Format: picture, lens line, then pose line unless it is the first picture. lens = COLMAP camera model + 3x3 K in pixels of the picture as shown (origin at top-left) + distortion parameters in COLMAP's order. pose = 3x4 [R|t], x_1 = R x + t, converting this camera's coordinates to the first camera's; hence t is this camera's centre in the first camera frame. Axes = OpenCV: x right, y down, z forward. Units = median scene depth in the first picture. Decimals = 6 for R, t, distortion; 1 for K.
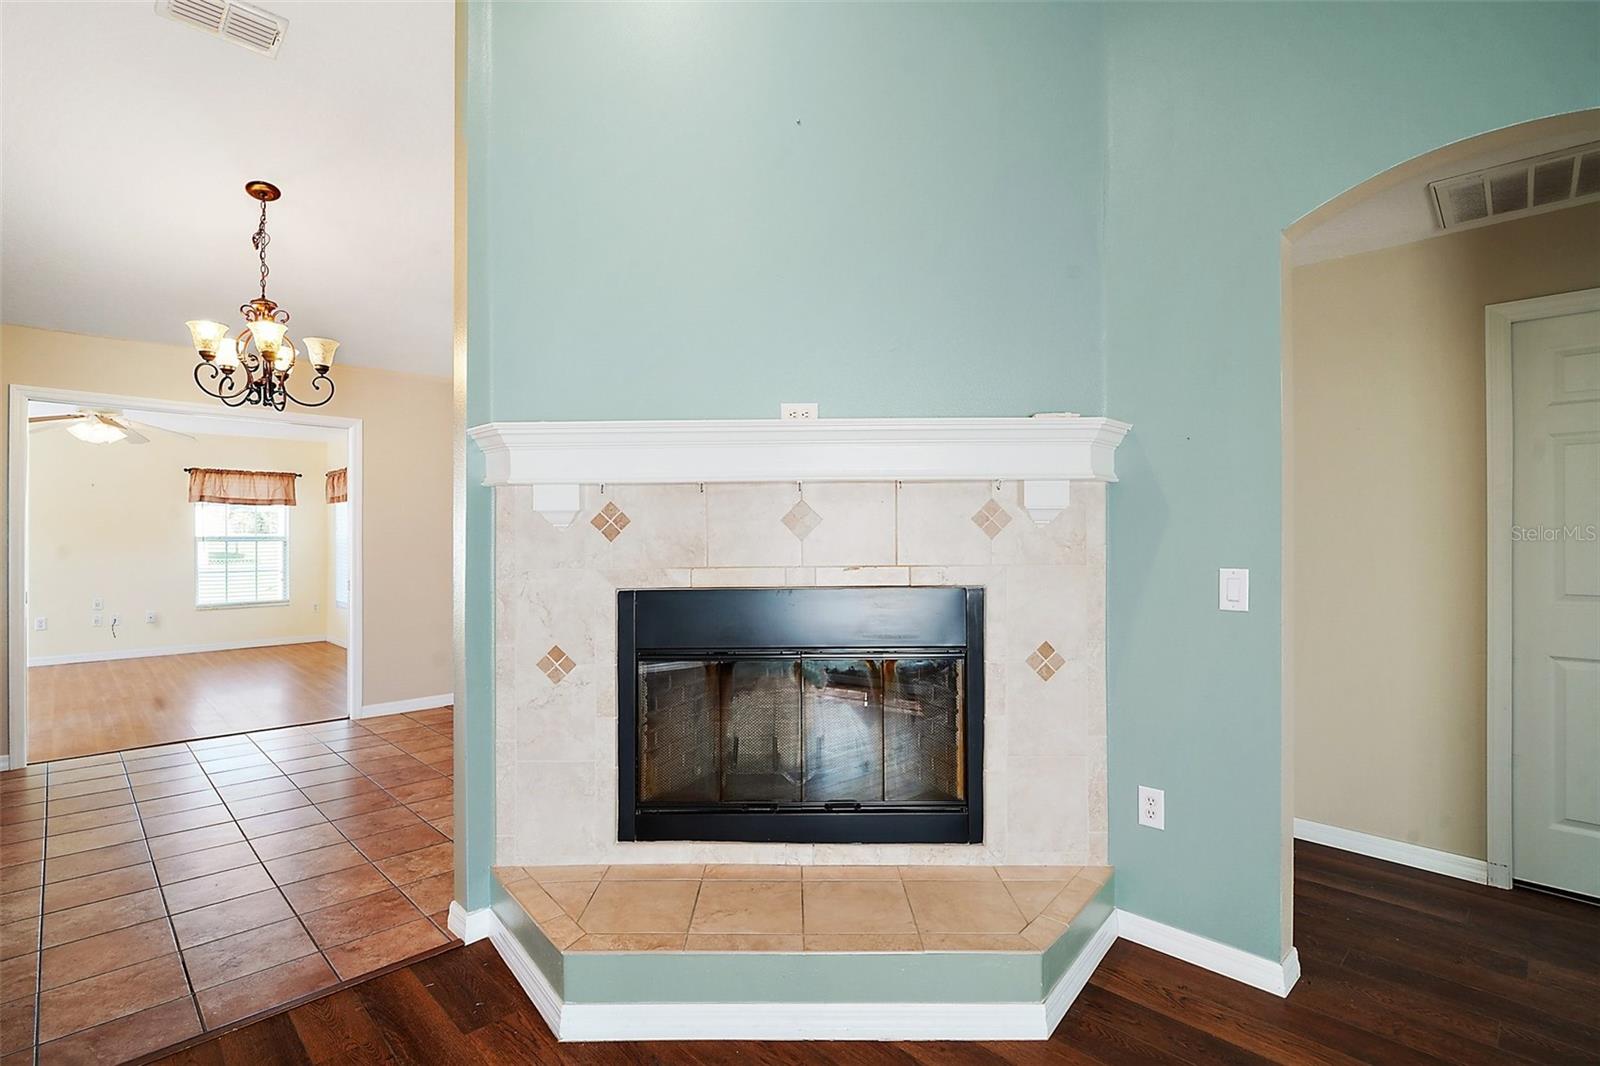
lens RADIAL K [[753.7, 0, 809.7], [0, 753.7, 534.8], [0, 0, 1]] dist [-0.005045, -0.000898]
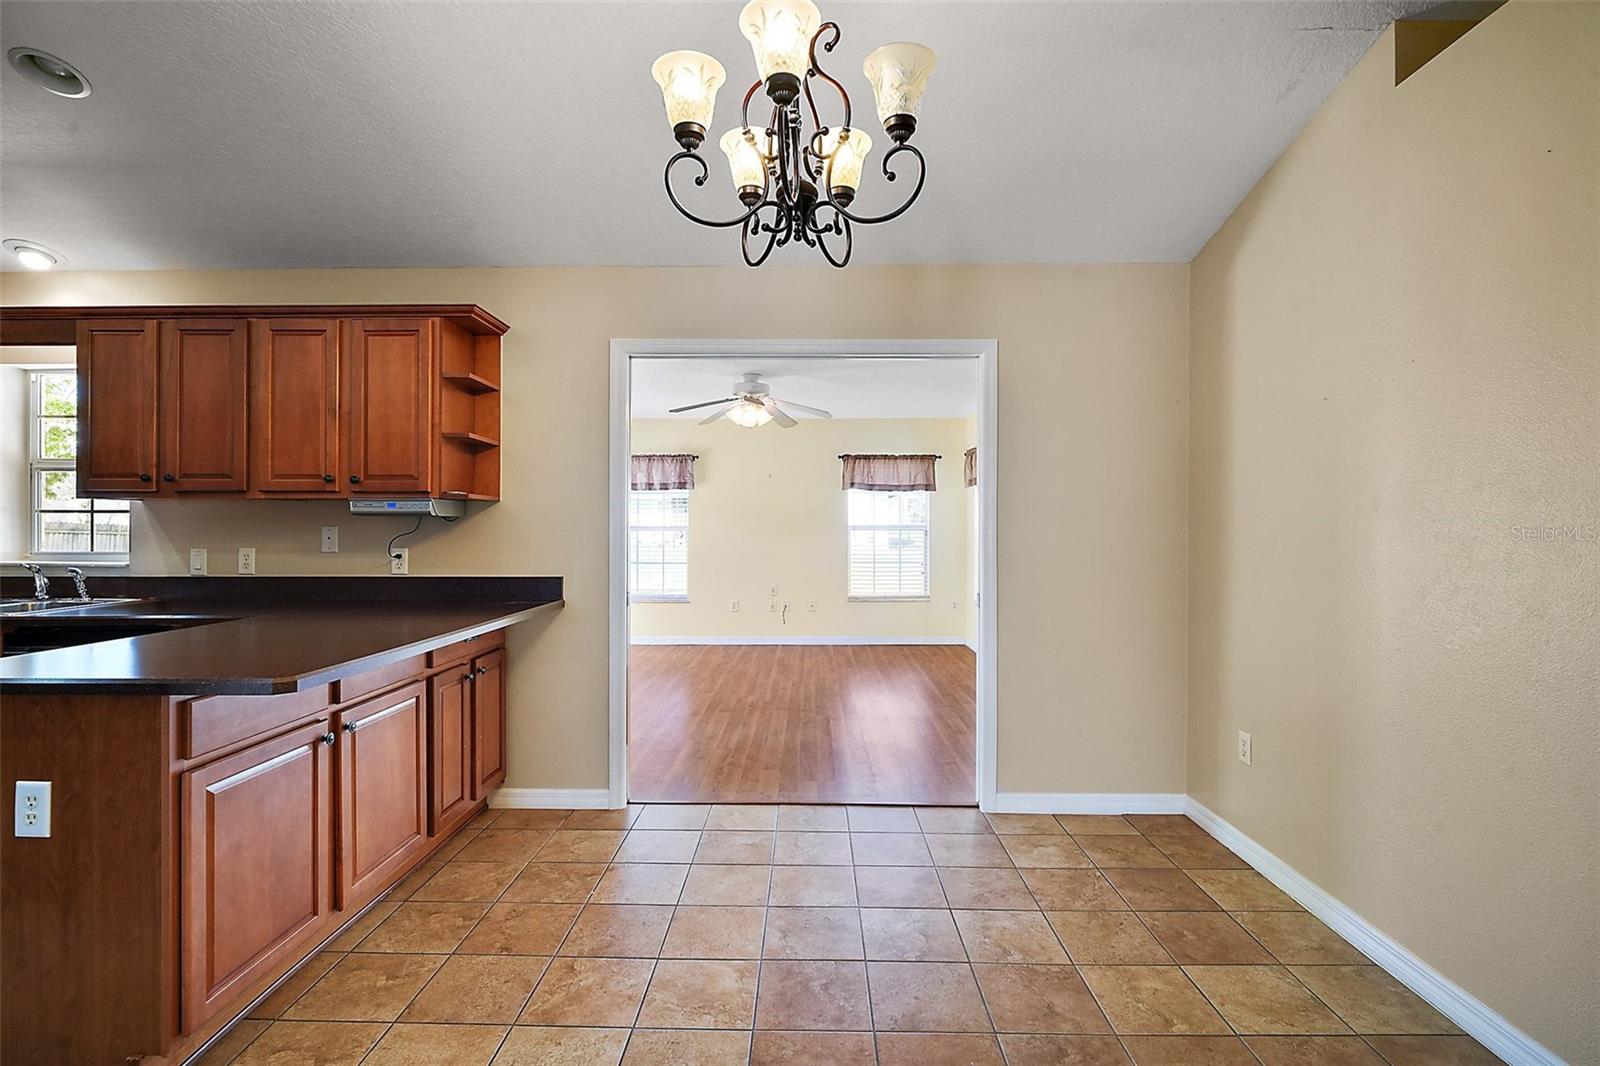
lens RADIAL K [[749.7, 0, 800.3], [0, 749.7, 528.0], [0, 0, 1]] dist [-0.003954, -0.000528]
pose [[0.693559, 0.003106, -0.720393, -0.552895], [0.000554, 0.999988, 0.004844, 0.003658], [0.720400, -0.003759, 0.693549, 0.960890]]
